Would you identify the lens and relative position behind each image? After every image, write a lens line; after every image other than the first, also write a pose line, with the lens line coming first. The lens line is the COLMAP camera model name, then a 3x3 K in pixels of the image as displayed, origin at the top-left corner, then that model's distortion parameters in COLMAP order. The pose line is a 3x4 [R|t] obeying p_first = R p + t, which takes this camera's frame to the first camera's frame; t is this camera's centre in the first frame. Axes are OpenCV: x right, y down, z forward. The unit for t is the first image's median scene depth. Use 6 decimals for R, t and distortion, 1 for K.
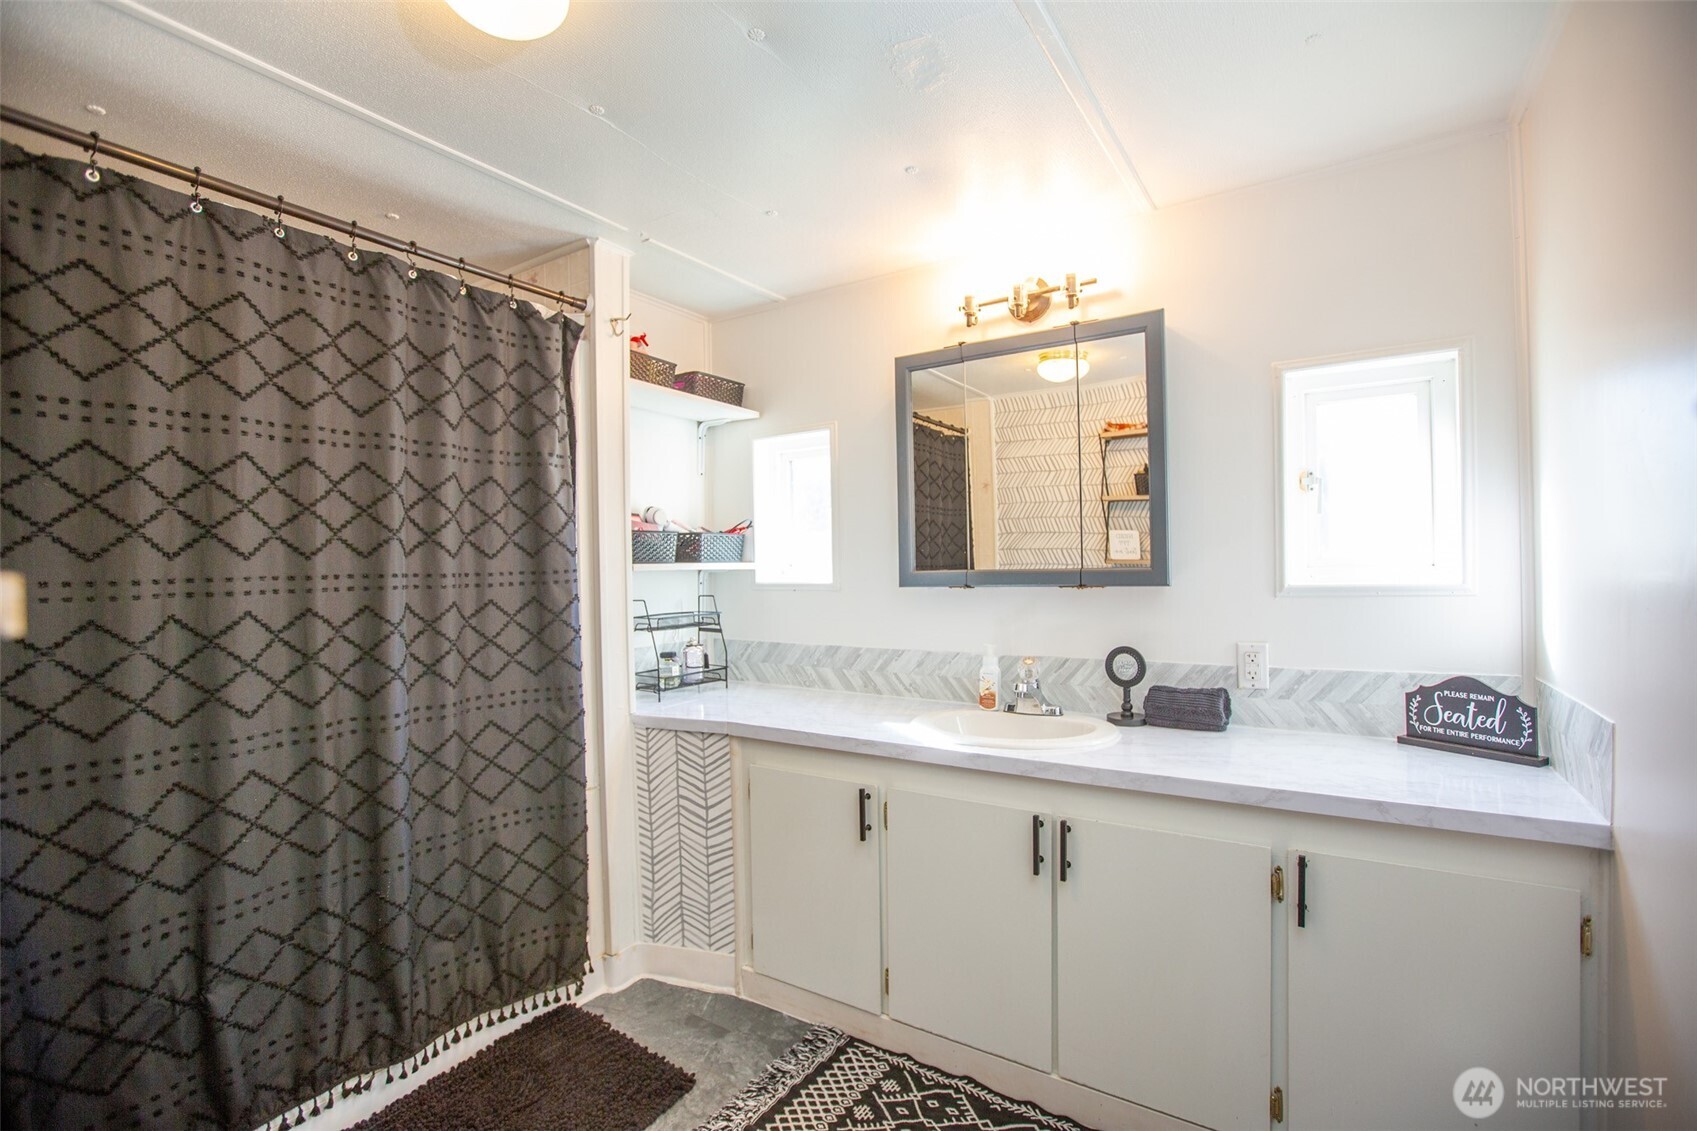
lens RADIAL K [[768.2, 0, 848.5], [0, 768.2, 565.5], [0, 0, 1]] dist [-0.057304, 0.023585]
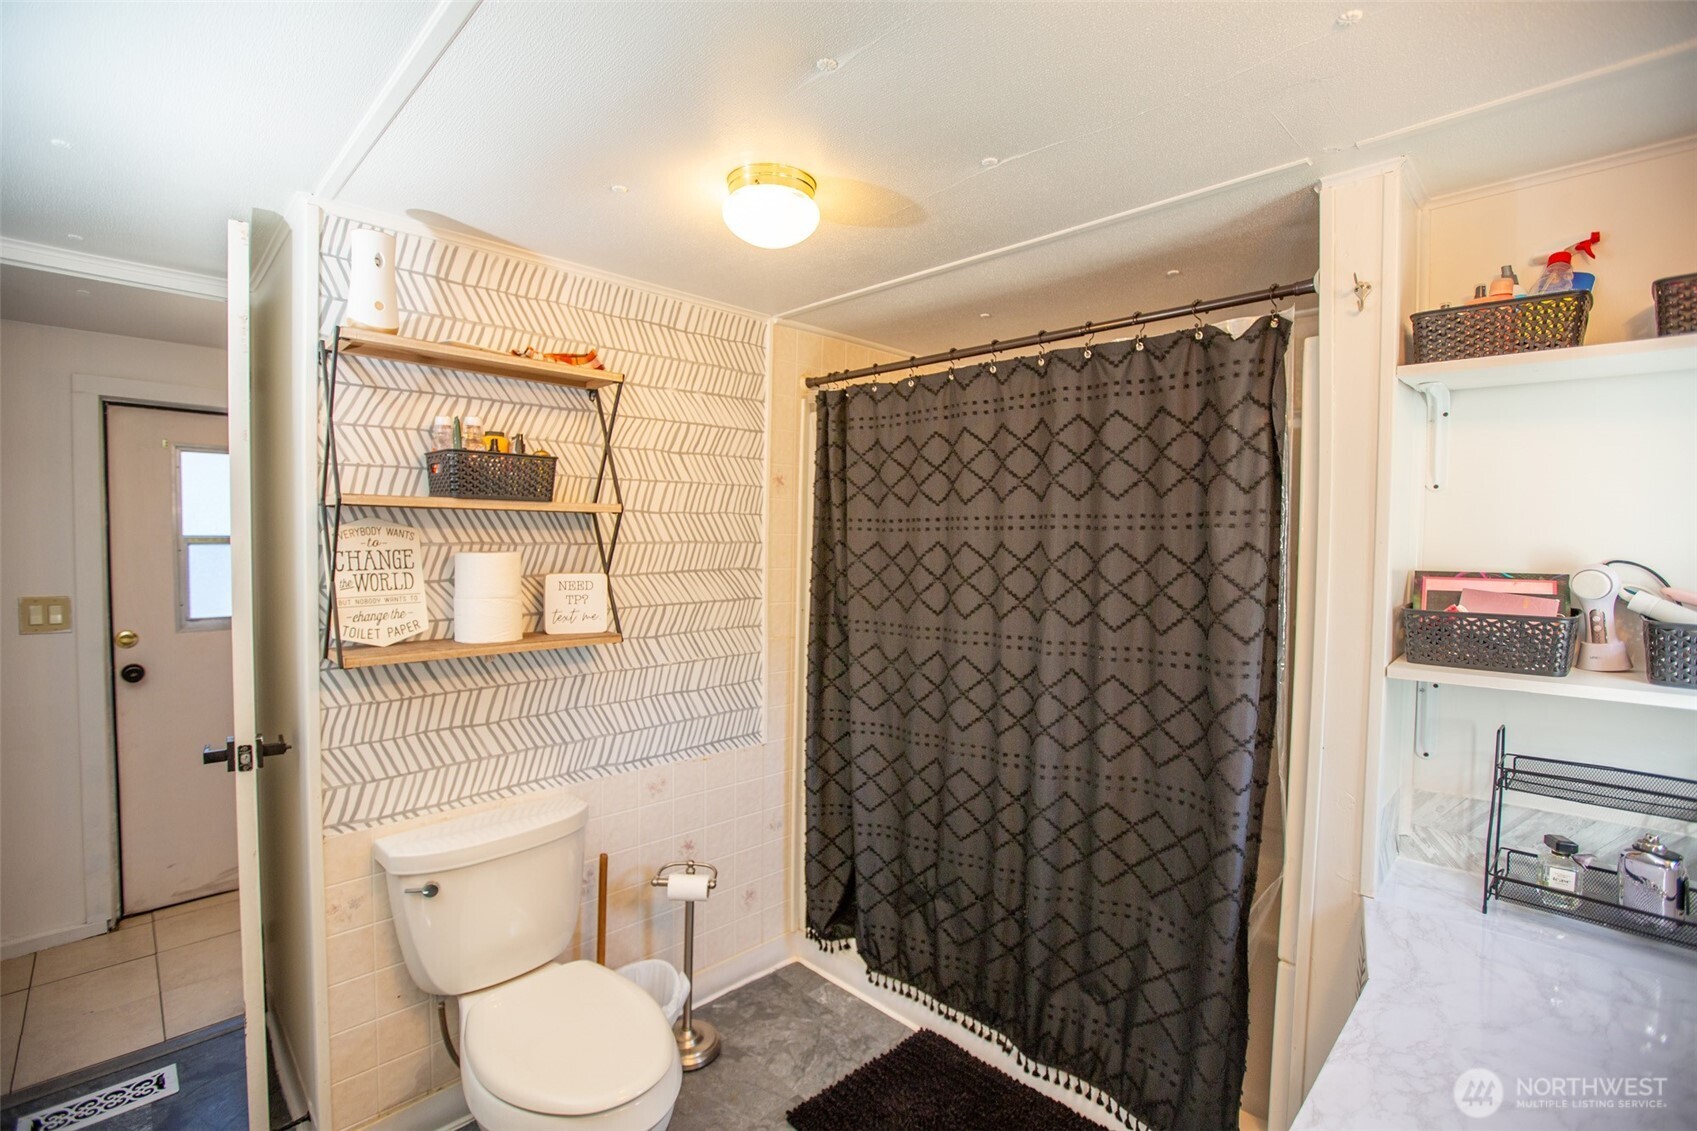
lens RADIAL K [[768.2, 0, 848.5], [0, 768.2, 565.5], [0, 0, 1]] dist [-0.057304, 0.023585]
pose [[-0.217338, 0.049510, -0.974840, 0.548670], [-0.000978, 0.998701, 0.050940, -0.155125], [0.976096, 0.012025, -0.217007, 0.942760]]
